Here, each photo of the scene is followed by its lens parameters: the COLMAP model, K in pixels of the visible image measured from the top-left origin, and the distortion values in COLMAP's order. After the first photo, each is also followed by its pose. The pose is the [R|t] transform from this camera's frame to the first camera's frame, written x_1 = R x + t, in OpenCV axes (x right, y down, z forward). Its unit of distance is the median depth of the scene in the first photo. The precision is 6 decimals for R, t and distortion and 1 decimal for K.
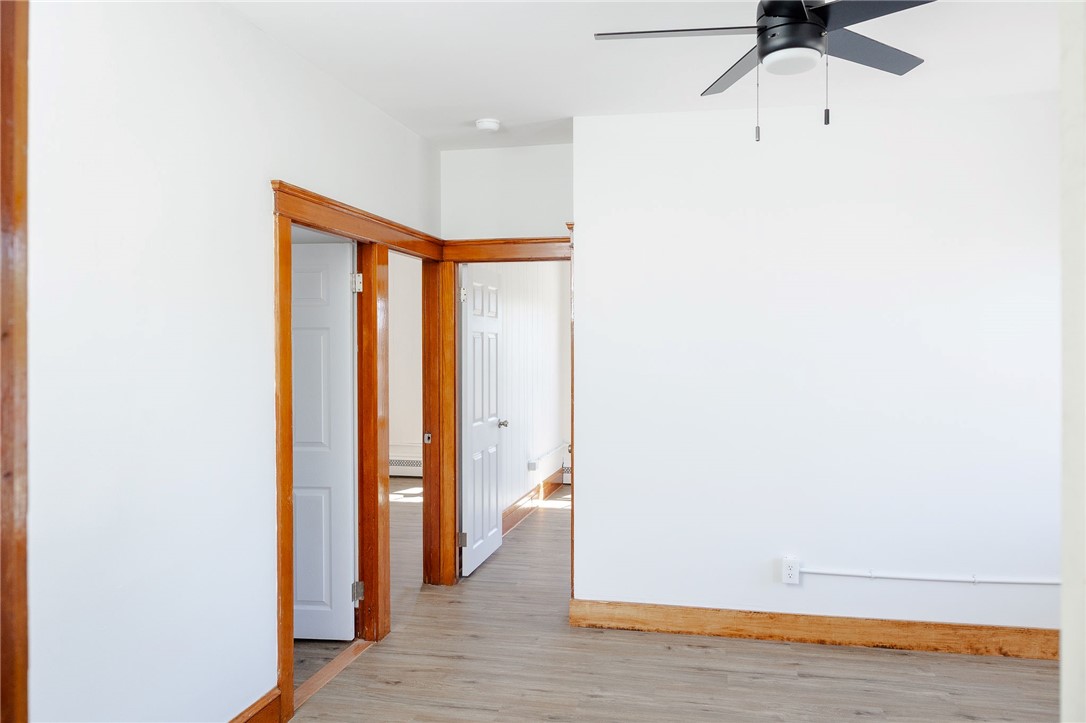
lens RADIAL K [[759.6, 0, 543.0], [0, 759.6, 361.5], [0, 0, 1]] dist [-0.002146, 0.002379]
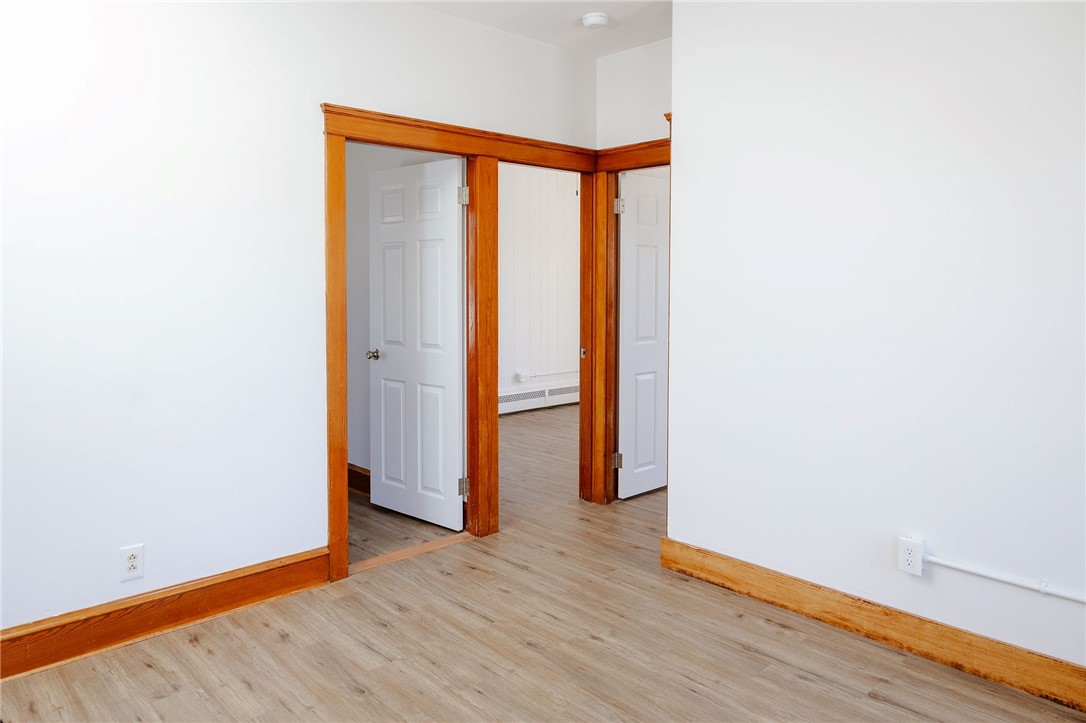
lens RADIAL K [[735.6, 0, 511.9], [0, 735.6, 310.8], [0, 0, 1]] dist [-0.000321, 0.001252]
pose [[0.814700, 0.029154, -0.579149, 0.409830], [-0.018591, 0.999535, 0.024164, 0.031045], [0.579584, -0.008920, 0.814863, 0.205281]]
